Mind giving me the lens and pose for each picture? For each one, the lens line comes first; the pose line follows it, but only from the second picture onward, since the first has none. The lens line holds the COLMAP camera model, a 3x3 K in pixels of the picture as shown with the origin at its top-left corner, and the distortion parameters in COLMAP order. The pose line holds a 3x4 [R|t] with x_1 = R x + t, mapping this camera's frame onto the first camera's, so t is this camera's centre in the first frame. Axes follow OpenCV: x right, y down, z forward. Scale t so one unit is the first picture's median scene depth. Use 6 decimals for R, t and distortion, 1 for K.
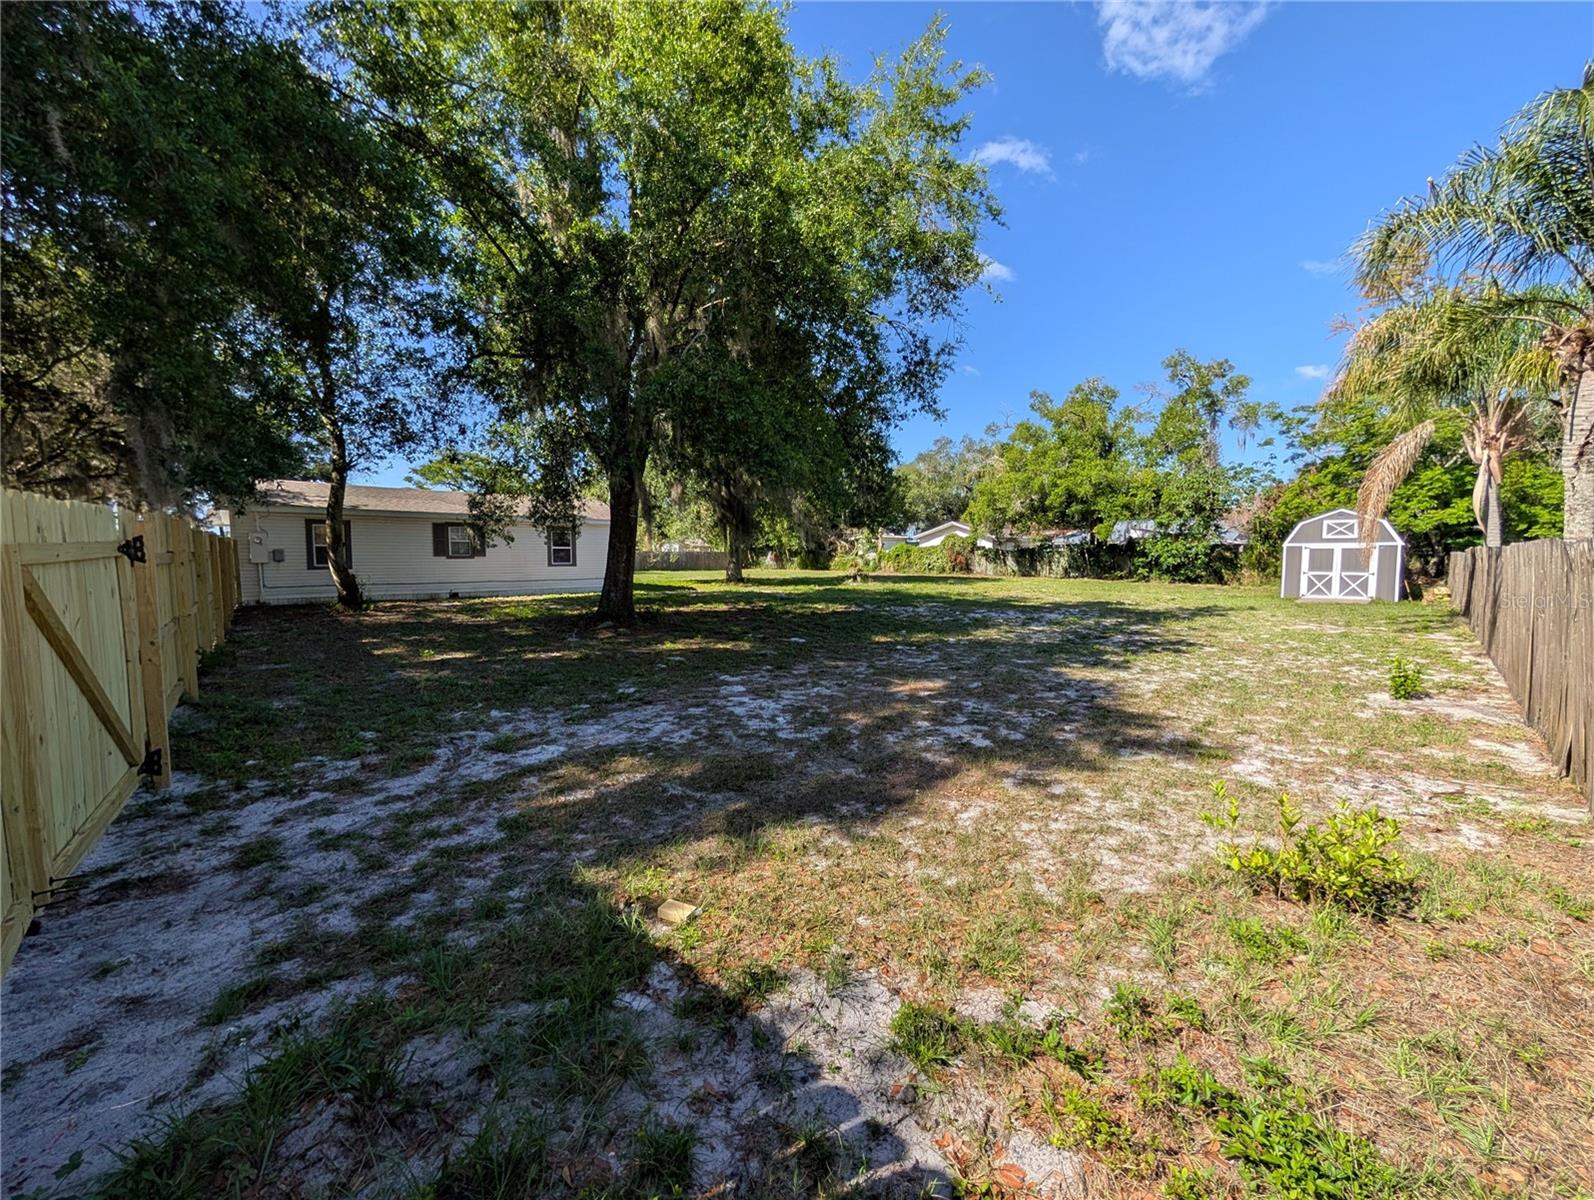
lens RADIAL K [[605.0, 0, 796.5], [0, 605.0, 599.8], [0, 0, 1]] dist [0.001137, -0.000265]
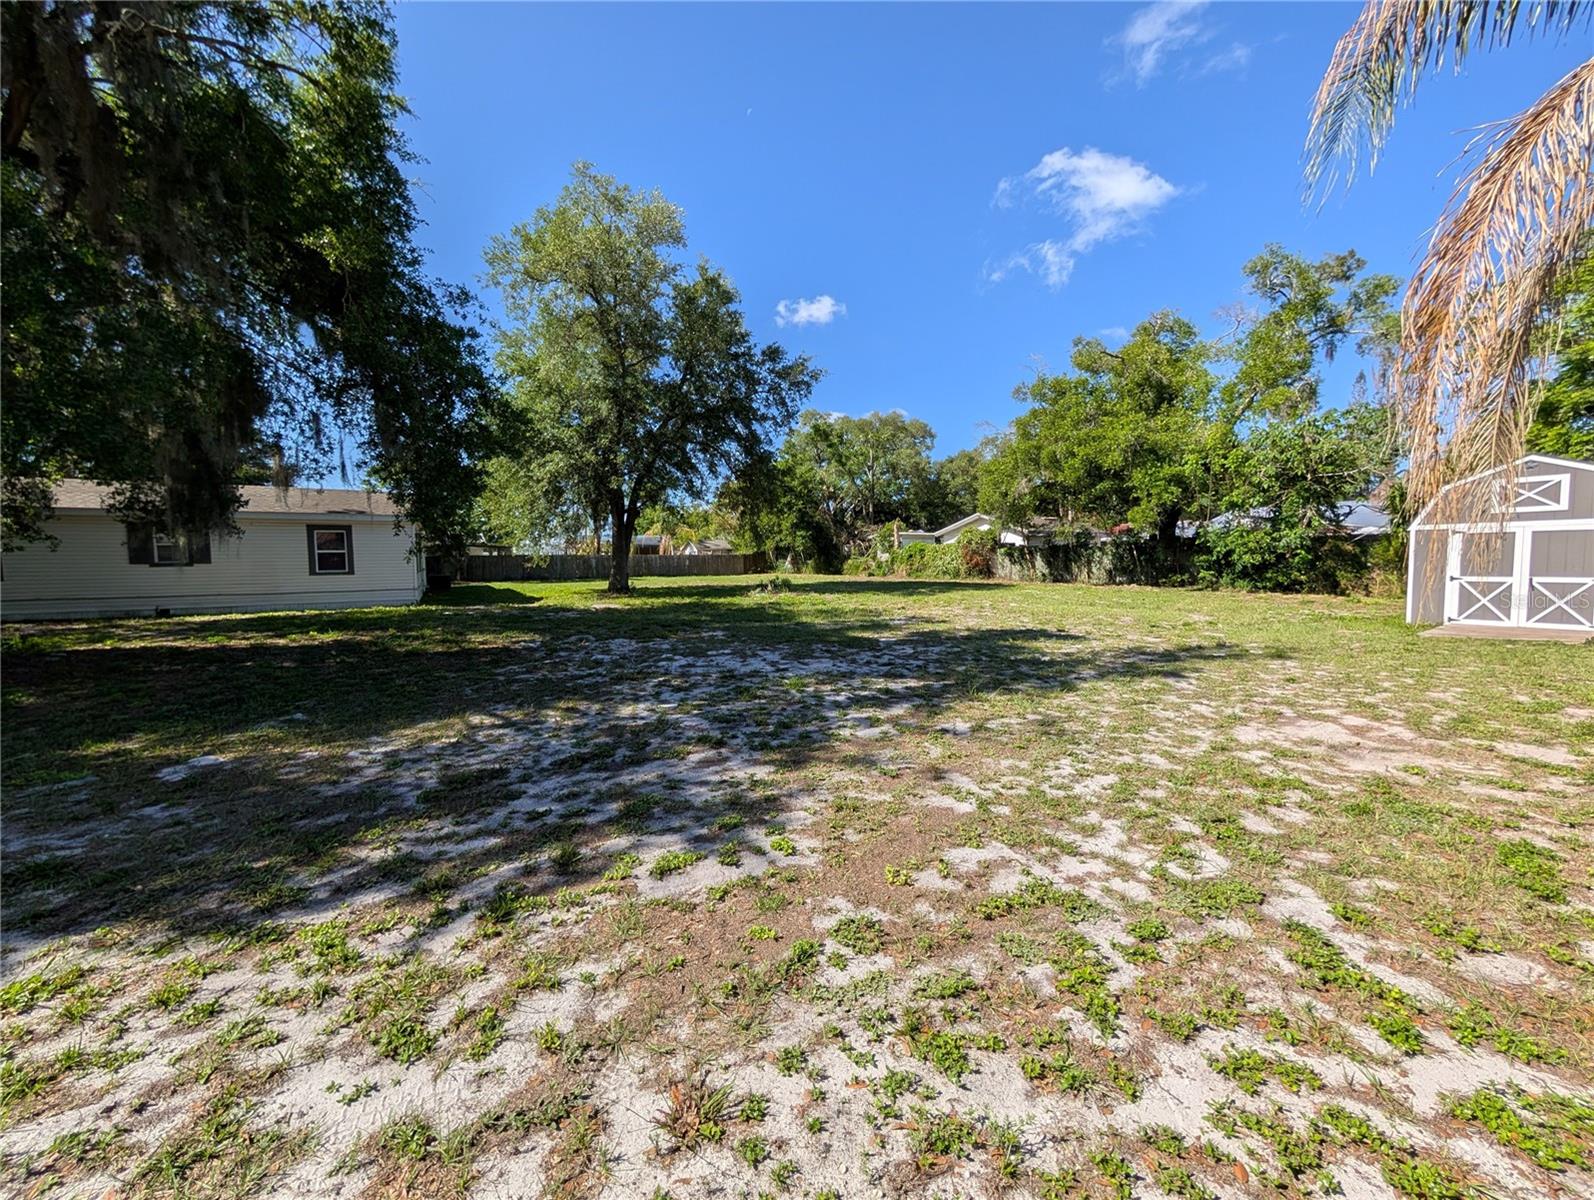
lens RADIAL K [[605.0, 0, 797.2], [0, 605.0, 595.6], [0, 0, 1]] dist [0.001137, -0.000265]
pose [[0.978939, 0.000401, -0.204154, 0.259213], [-0.002864, 0.999927, -0.011769, -0.014579], [0.204134, 0.012106, 0.978868, 0.241806]]
